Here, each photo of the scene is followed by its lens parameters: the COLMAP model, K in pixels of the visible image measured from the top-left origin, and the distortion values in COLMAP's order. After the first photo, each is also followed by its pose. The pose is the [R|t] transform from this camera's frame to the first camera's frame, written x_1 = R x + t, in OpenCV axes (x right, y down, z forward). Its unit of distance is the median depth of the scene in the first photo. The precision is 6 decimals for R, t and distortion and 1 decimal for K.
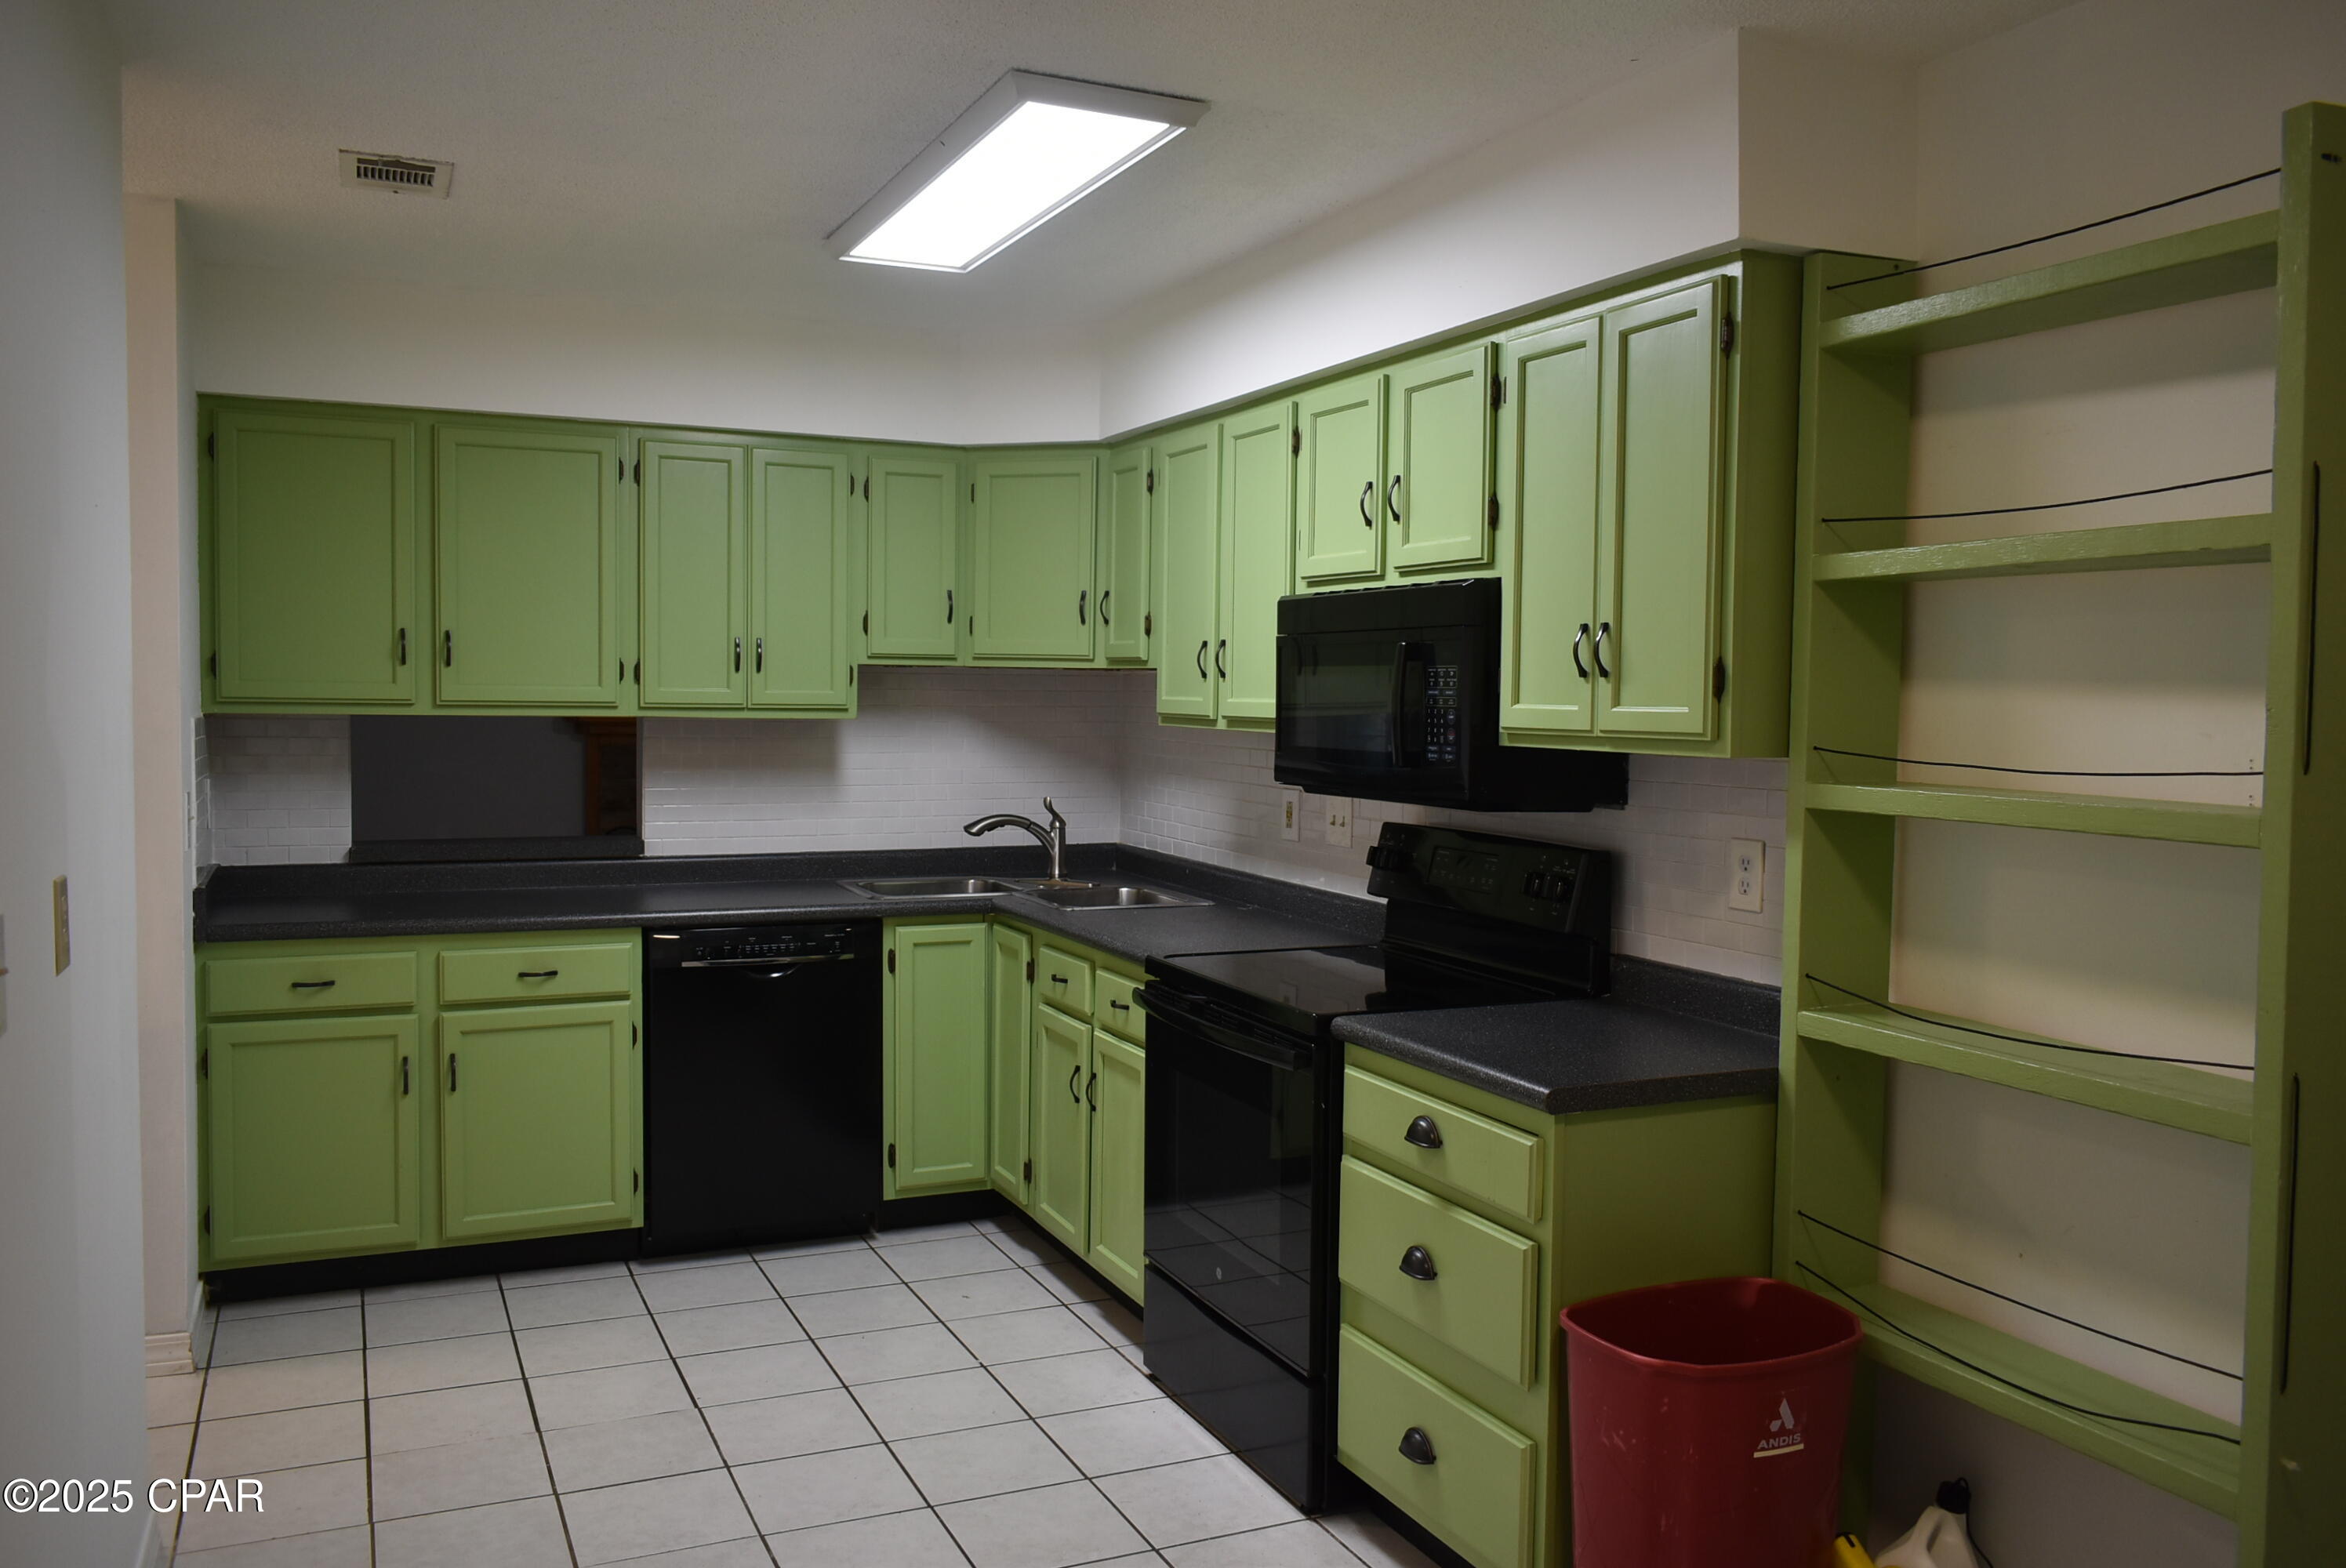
lens RADIAL K [[1822.9, 0, 1171.5], [0, 1822.9, 786.3], [0, 0, 1]] dist [-0.022309, 0.015452]
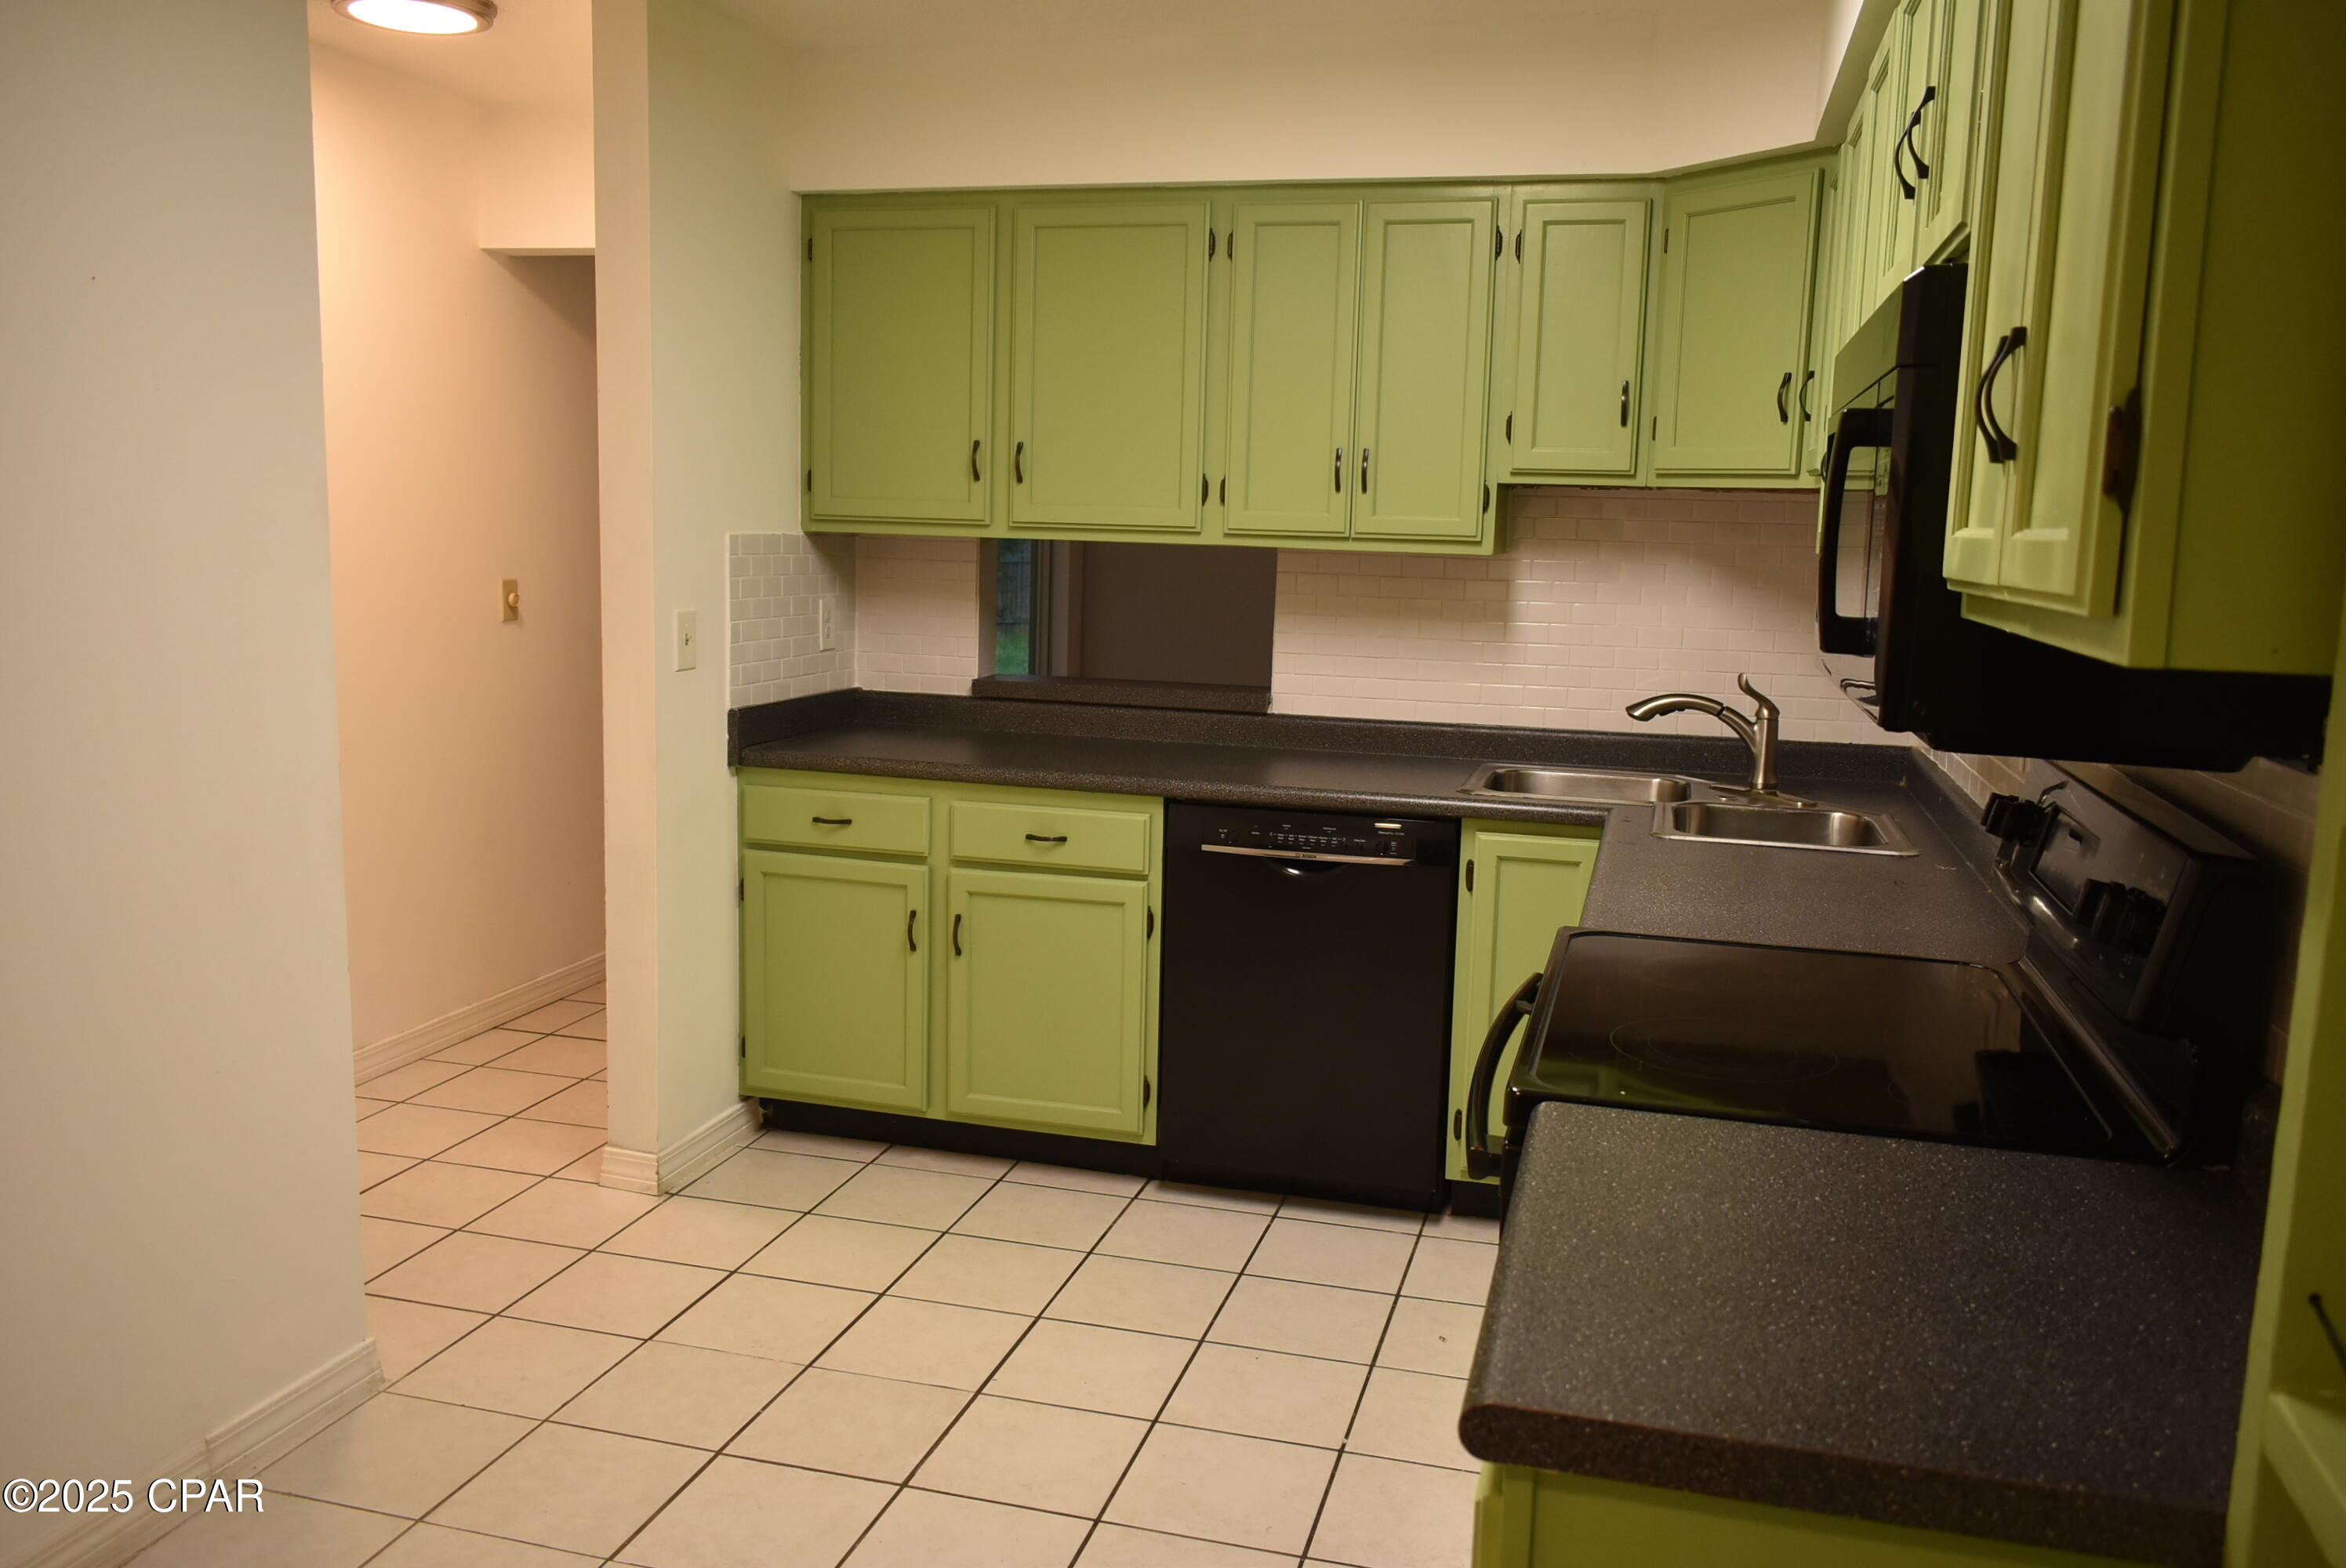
lens RADIAL K [[1822.9, 0, 1161.7], [0, 1822.9, 789.6], [0, 0, 1]] dist [-0.022309, 0.015452]
pose [[0.769590, 0.102943, -0.630185, 0.247109], [-0.049929, 0.993599, 0.101334, -0.011422], [0.636583, -0.046521, 0.769804, 0.369972]]
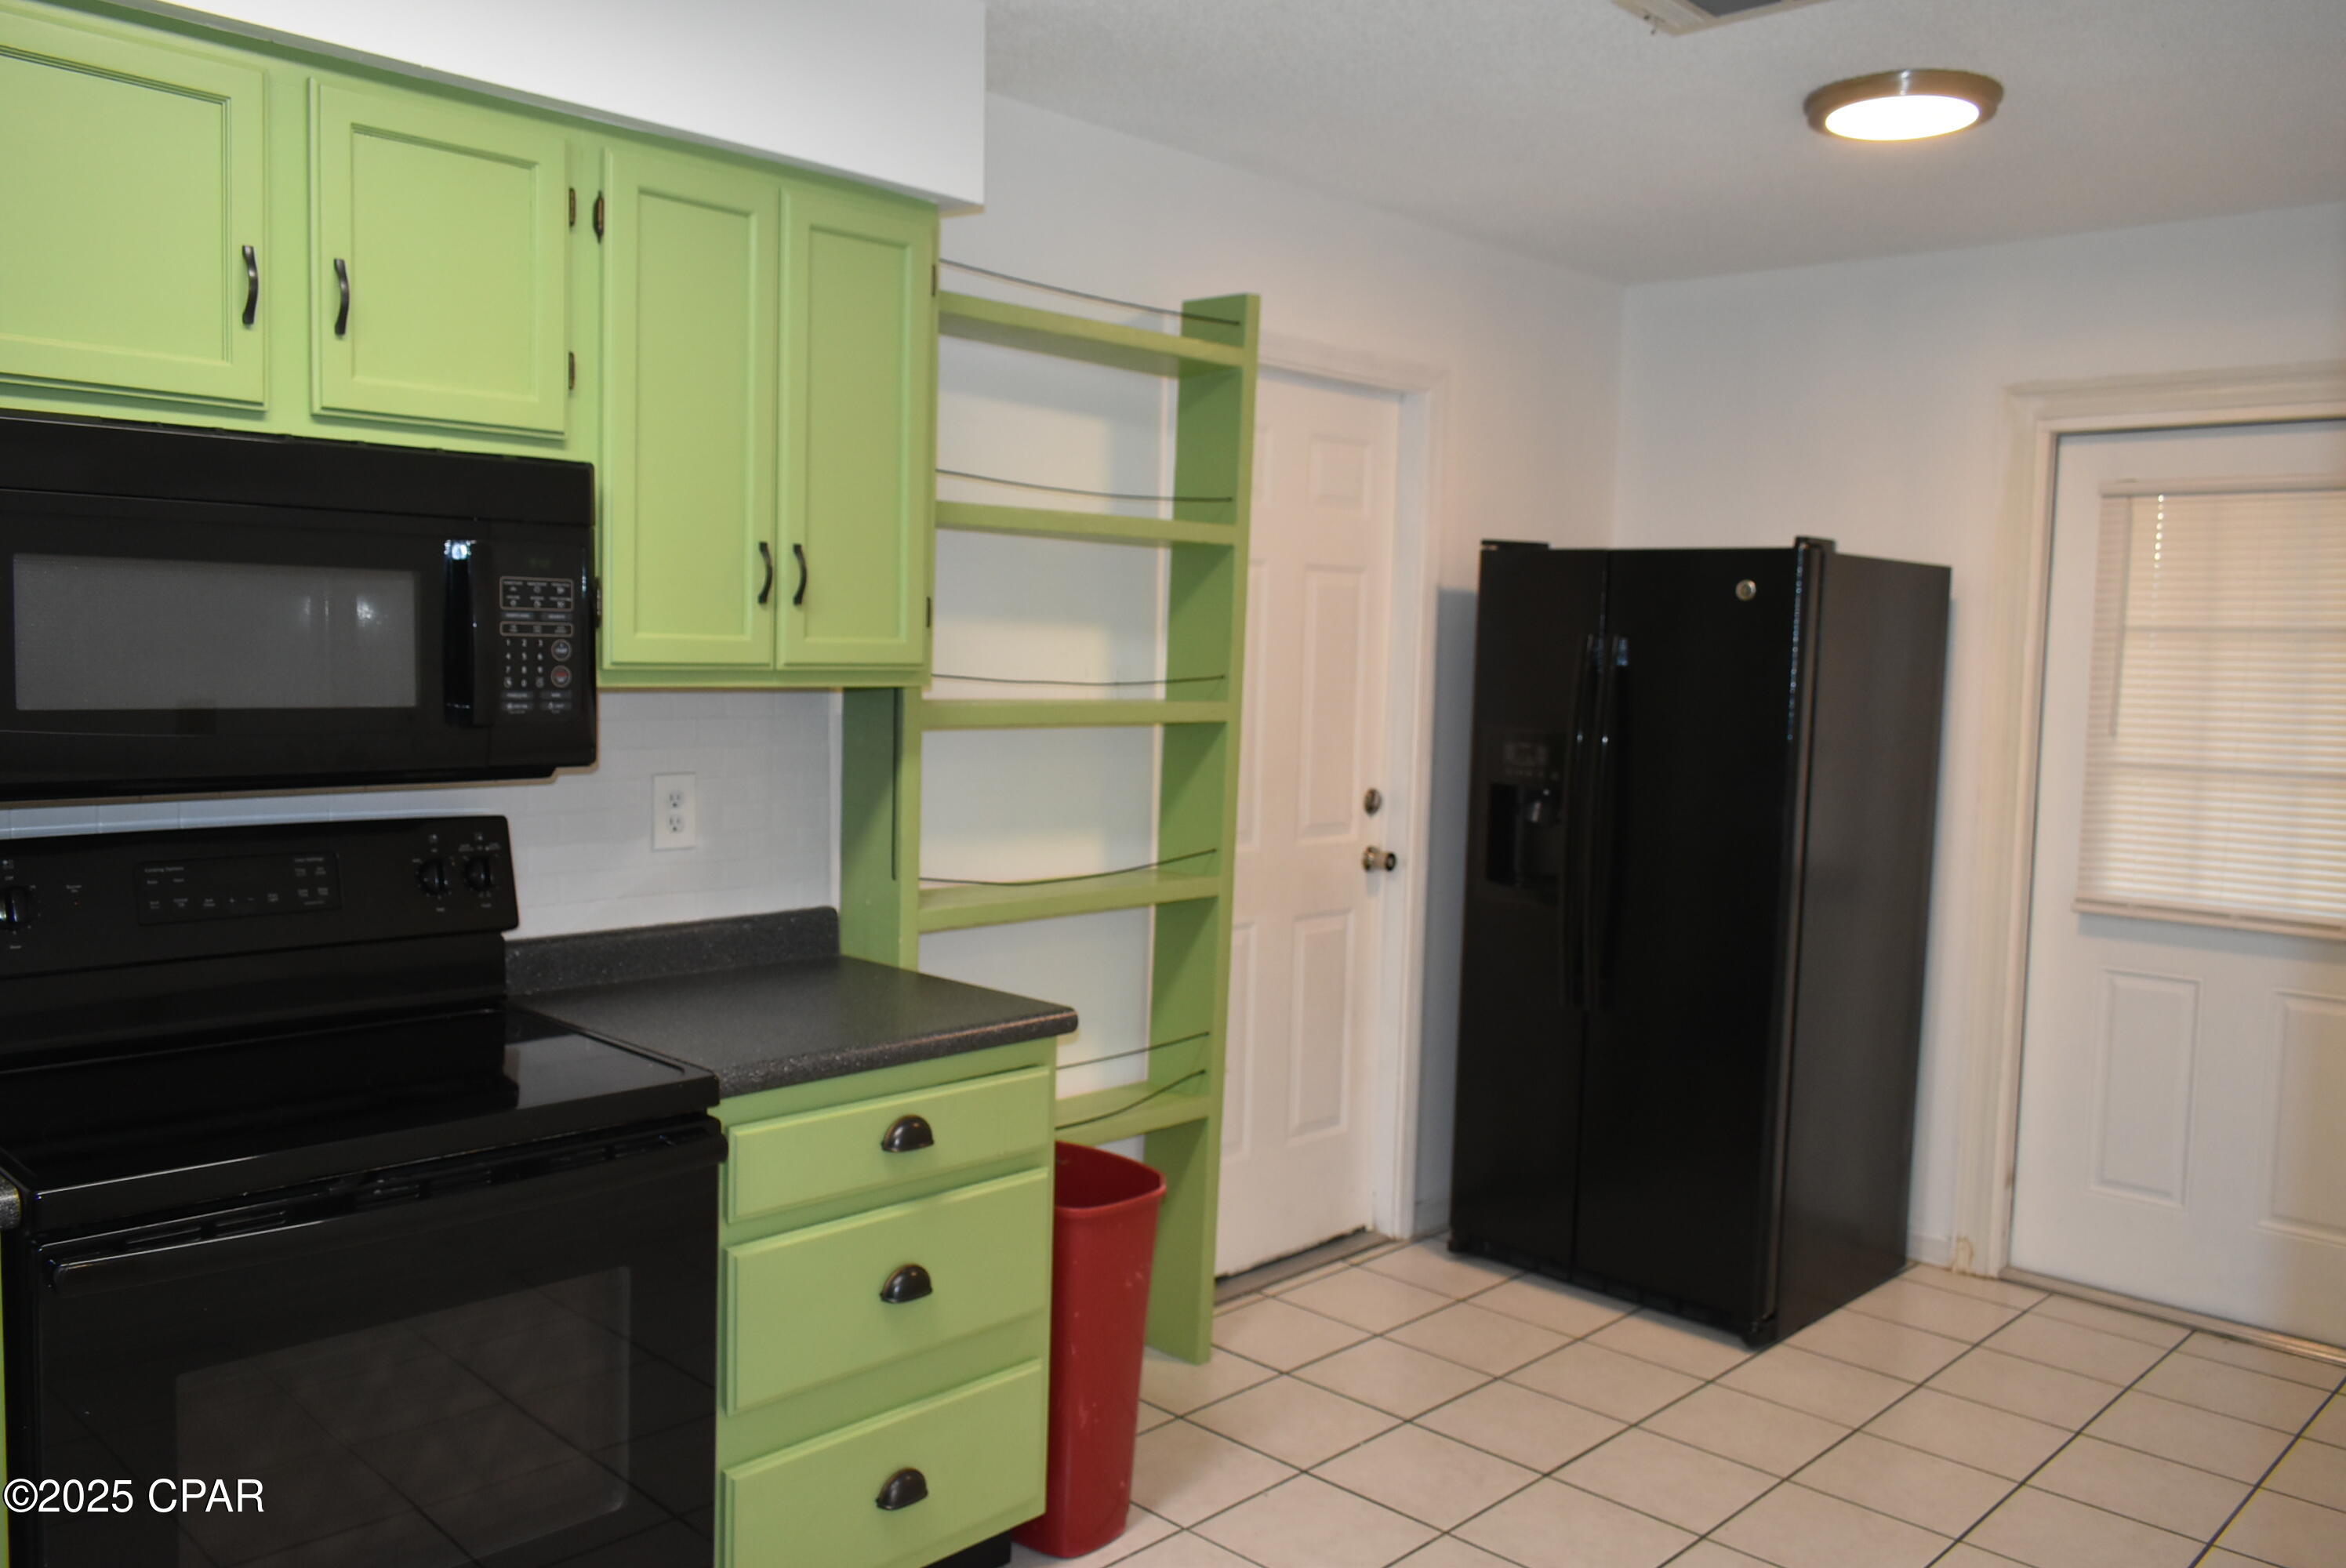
lens RADIAL K [[1822.9, 0, 1172.7], [0, 1822.9, 790.5], [0, 0, 1]] dist [-0.022309, 0.015452]
pose [[-0.371991, -0.100783, 0.922749, -0.465505], [0.016525, 0.993212, 0.115141, -0.047545], [-0.928089, 0.058080, -0.367800, 0.800977]]
